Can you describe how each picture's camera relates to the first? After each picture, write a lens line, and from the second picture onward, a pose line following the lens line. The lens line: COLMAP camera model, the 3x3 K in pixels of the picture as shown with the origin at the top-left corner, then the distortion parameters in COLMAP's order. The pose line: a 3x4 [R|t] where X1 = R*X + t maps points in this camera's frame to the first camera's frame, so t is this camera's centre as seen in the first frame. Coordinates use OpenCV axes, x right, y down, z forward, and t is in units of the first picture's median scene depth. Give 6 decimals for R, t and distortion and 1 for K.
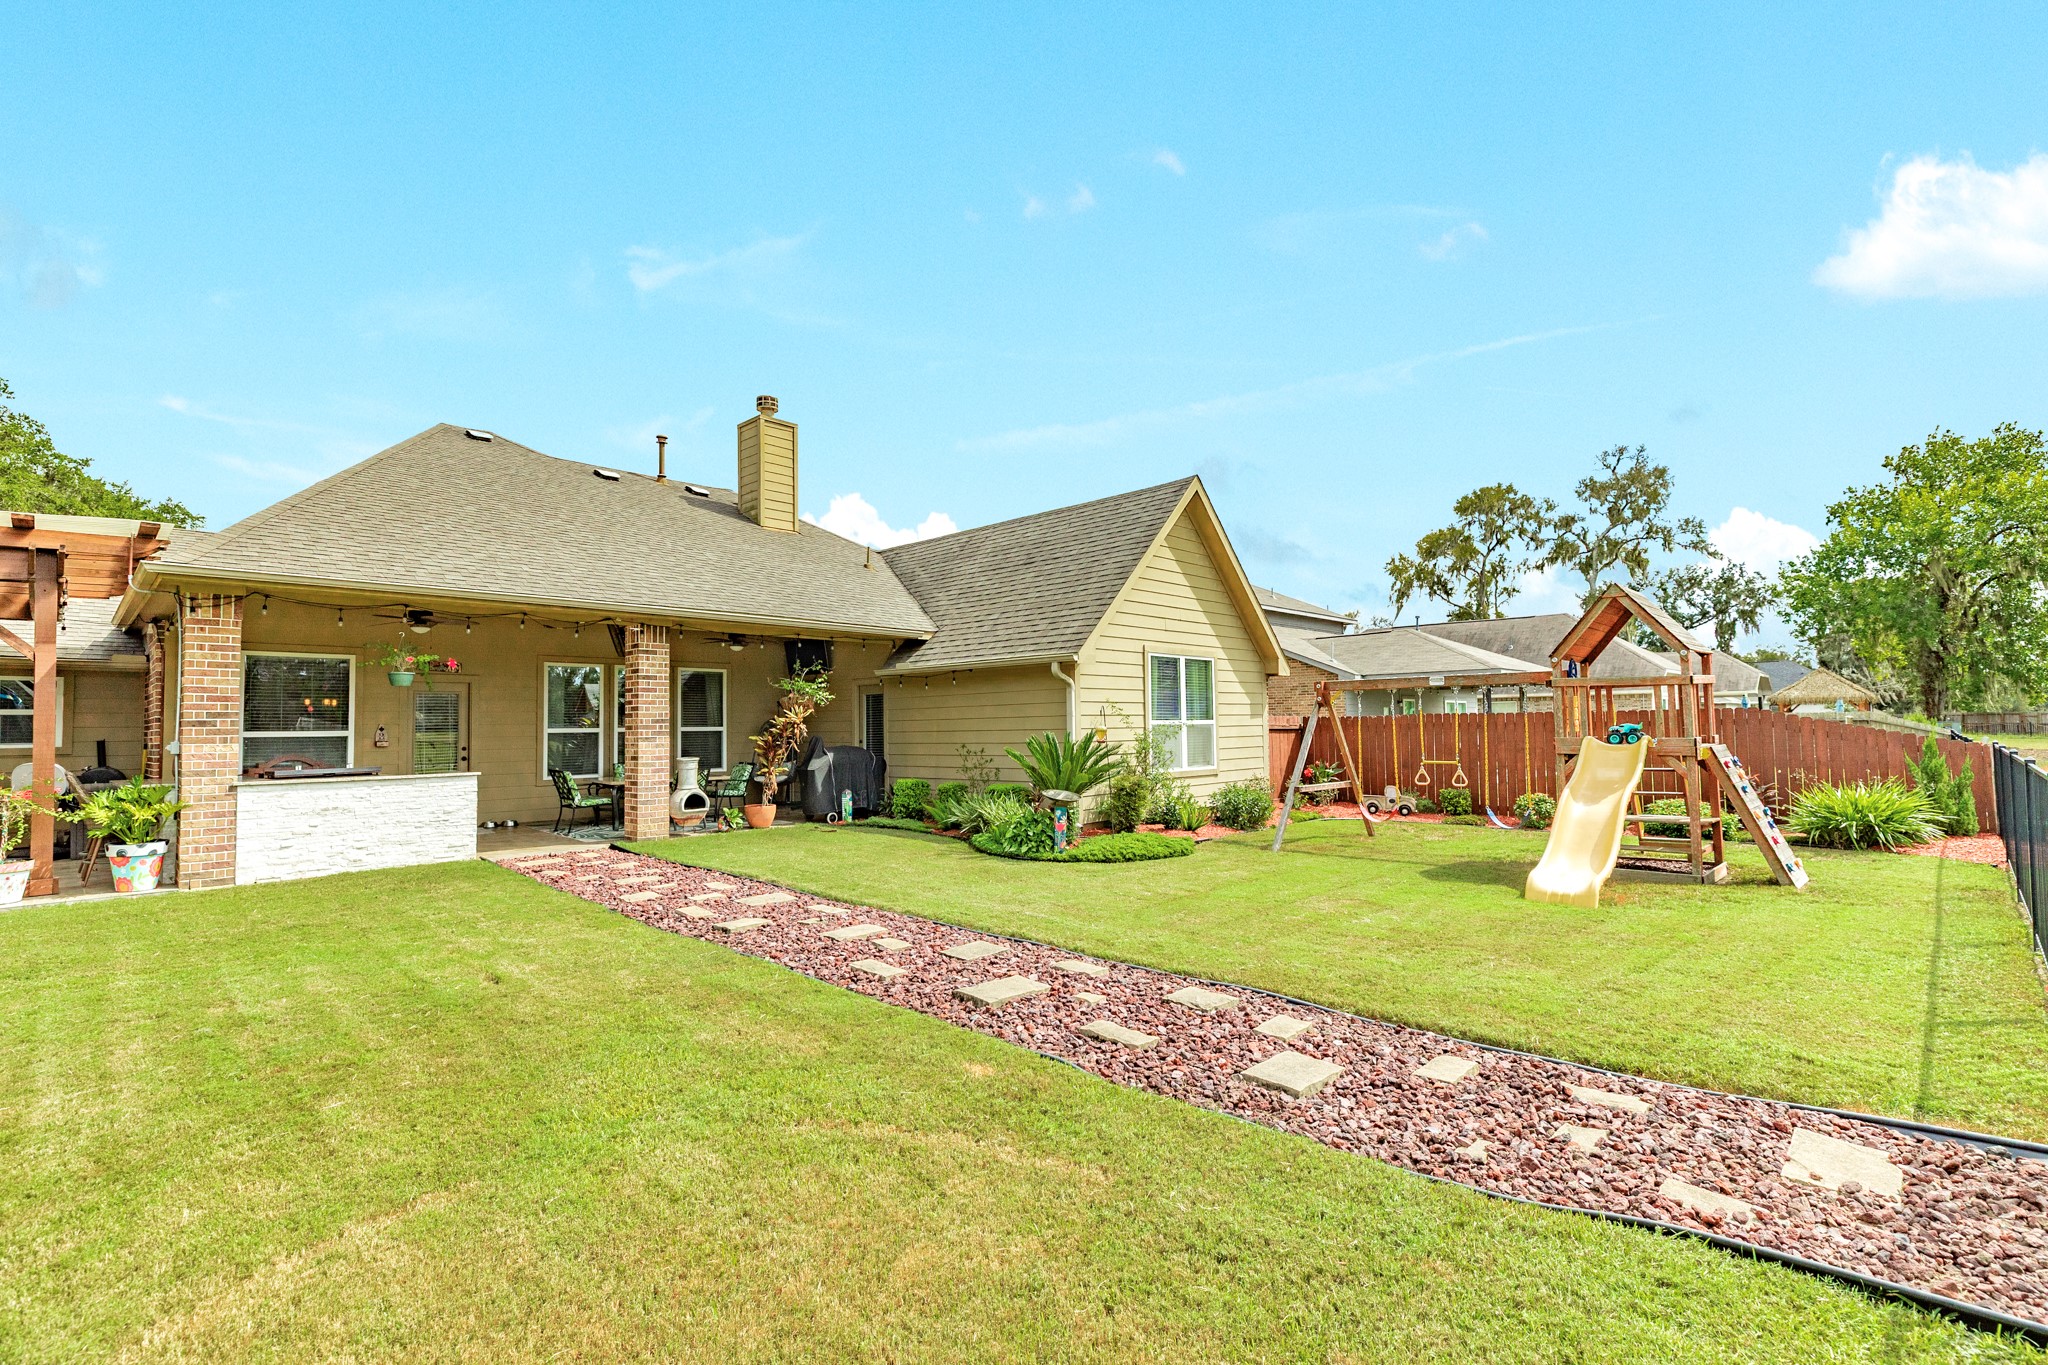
lens RADIAL K [[917.1, 0, 1024.0], [0, 917.1, 682.5], [0, 0, 1]] dist [0.001332, 0.000387]
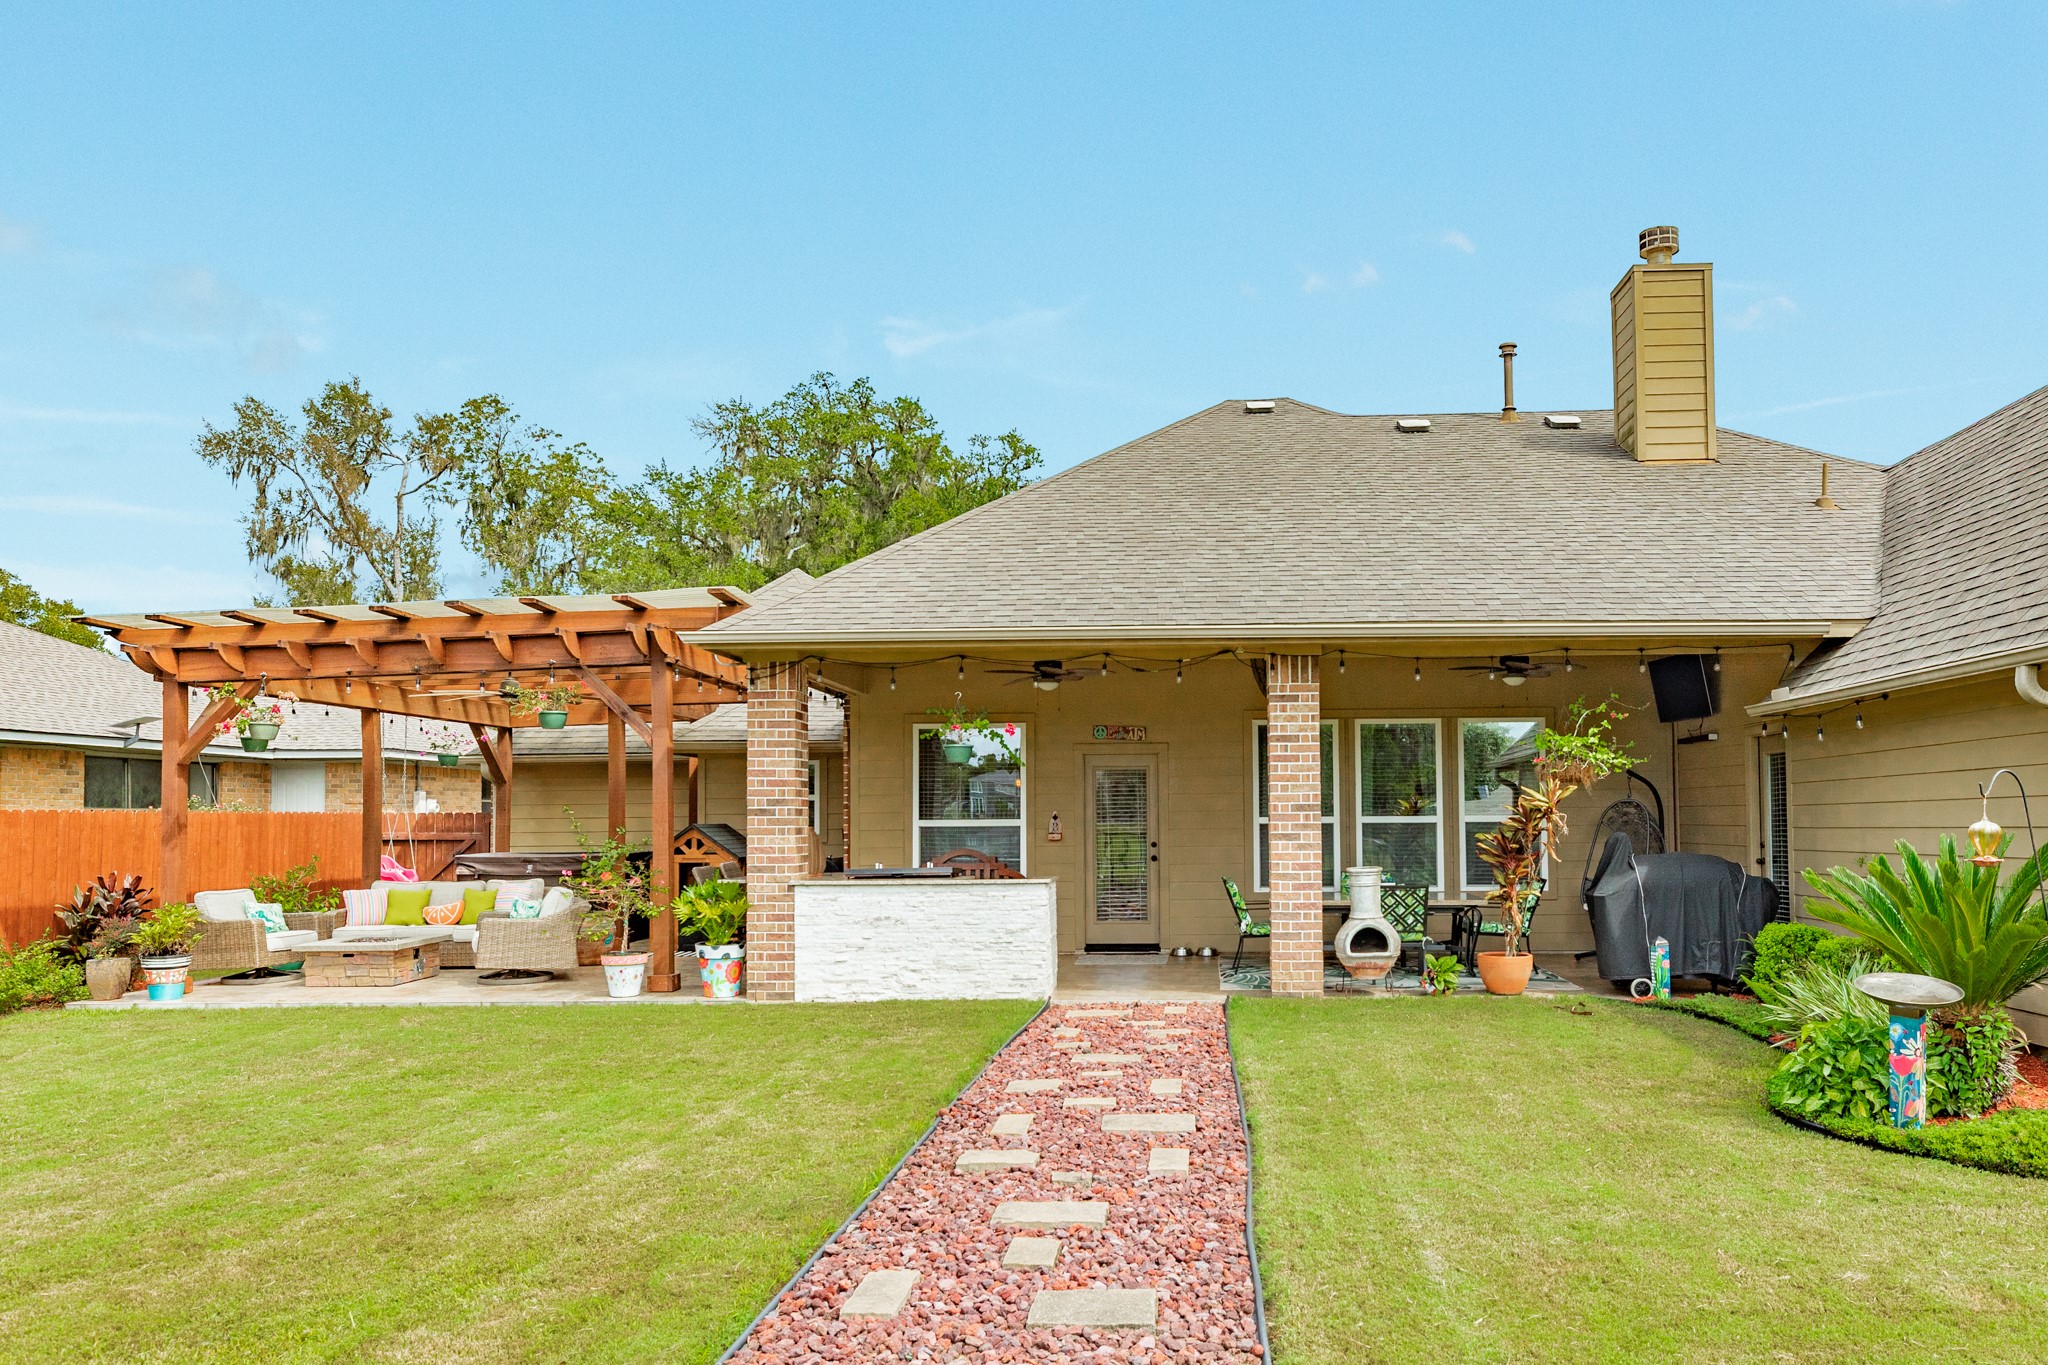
lens RADIAL K [[1428.3, 0, 1027.9], [0, 1428.3, 758.2], [0, 0, 1]] dist [0.009666, 0.000976]
pose [[0.659066, -0.025966, -0.751636, 0.242838], [0.035113, 0.999376, -0.003736, 0.006409], [0.751265, -0.023930, 0.659567, 0.249152]]
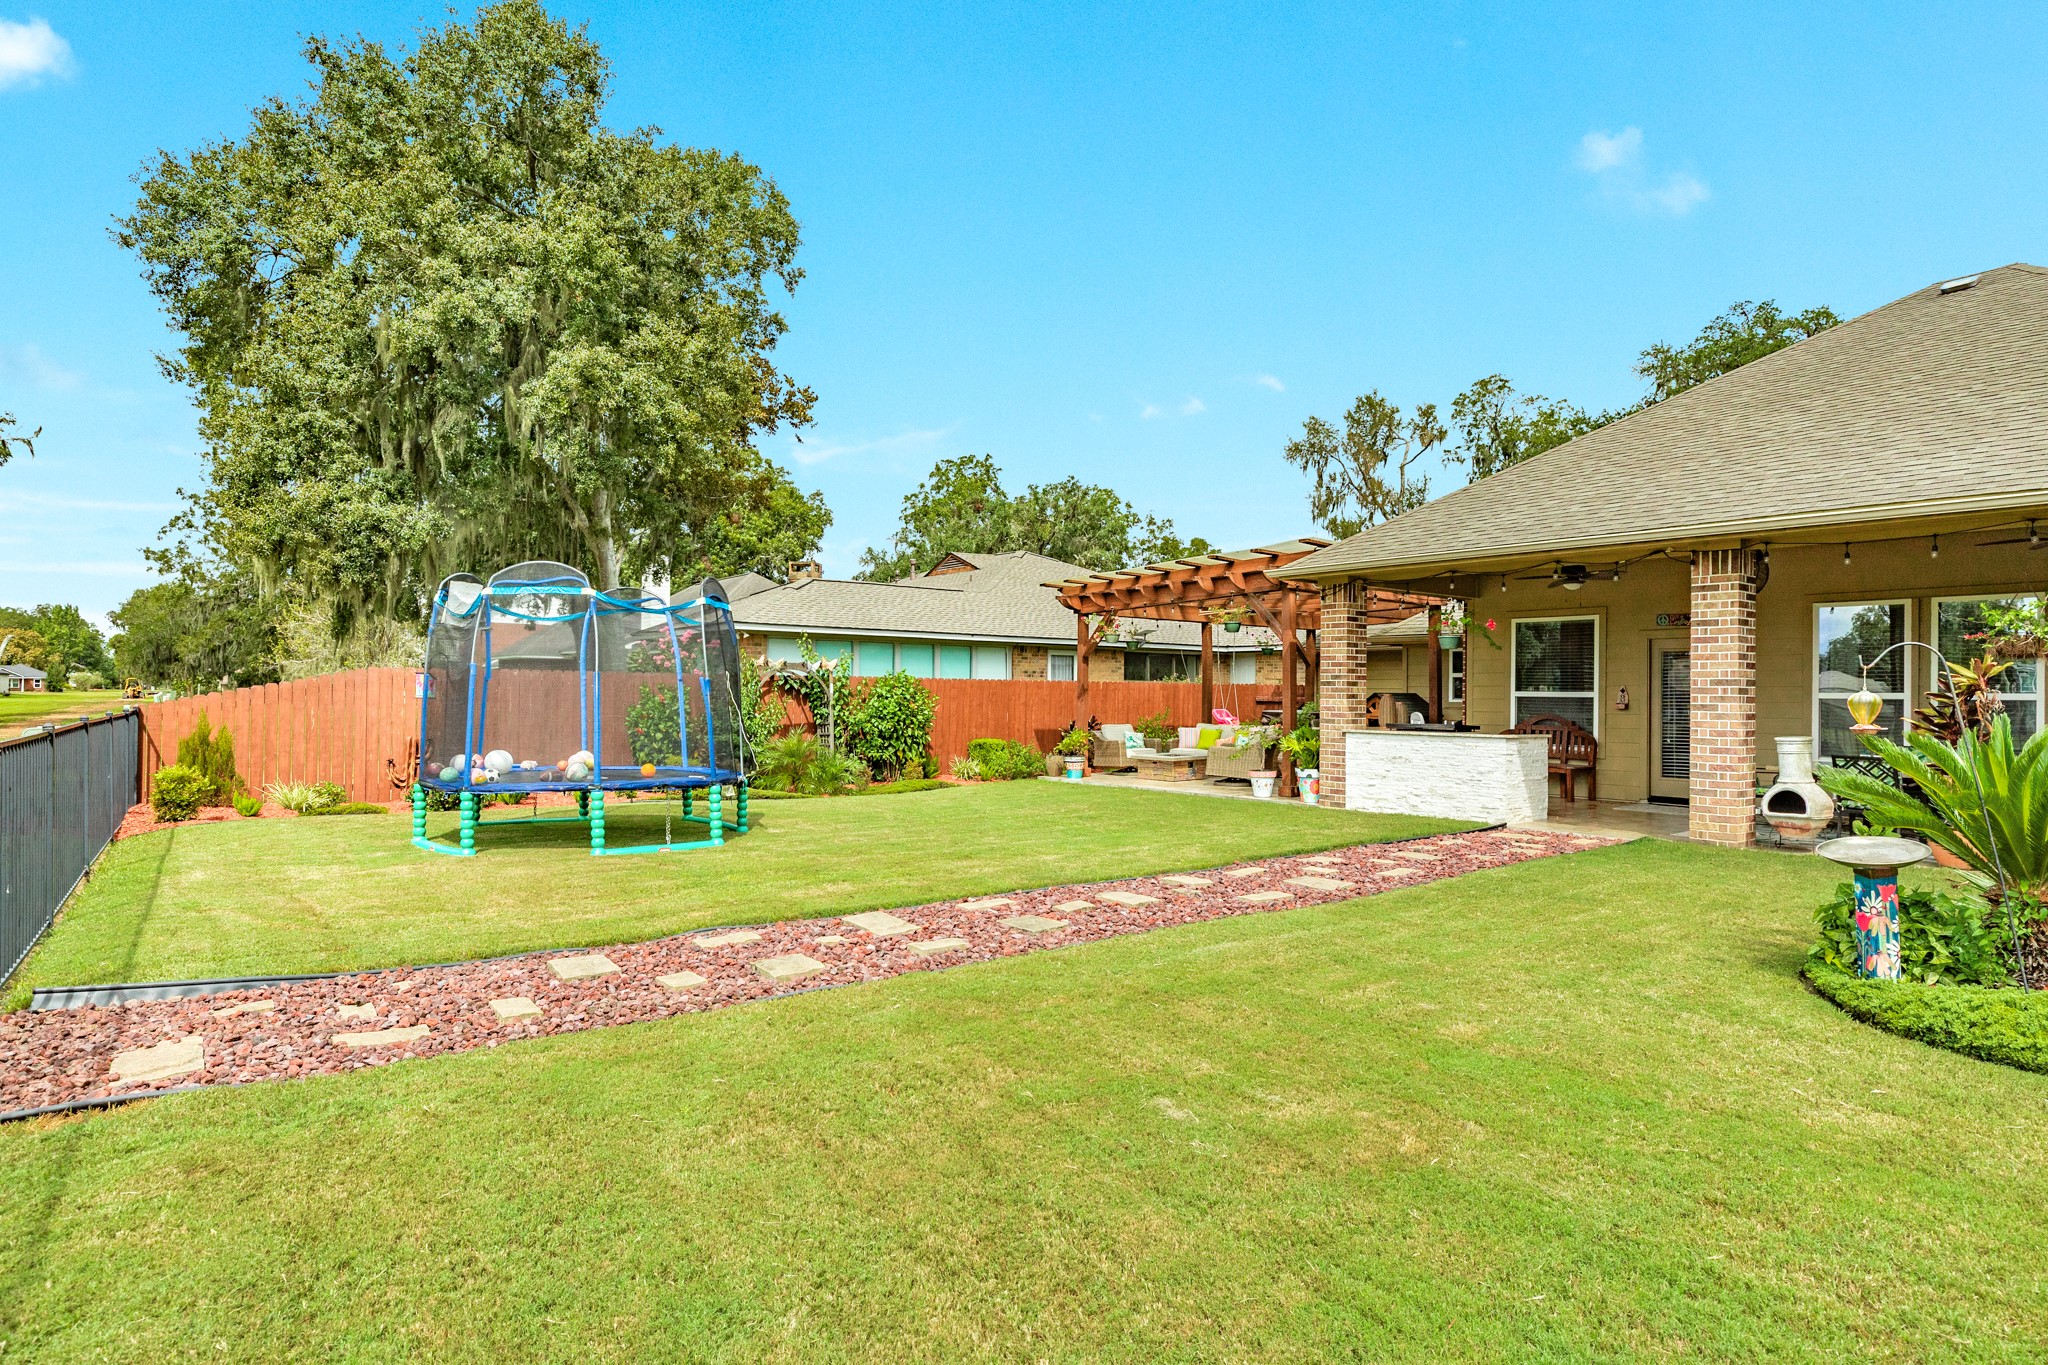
lens RADIAL K [[1086.6, 0, 1024.0], [0, 1086.6, 682.5], [0, 0, 1]] dist [-0.004569, -0.001366]
pose [[-0.150271, 0.000148, -0.988645, 0.606266], [0.039637, 0.999197, -0.005875, 0.029304], [0.987850, -0.040070, -0.150157, 0.671731]]
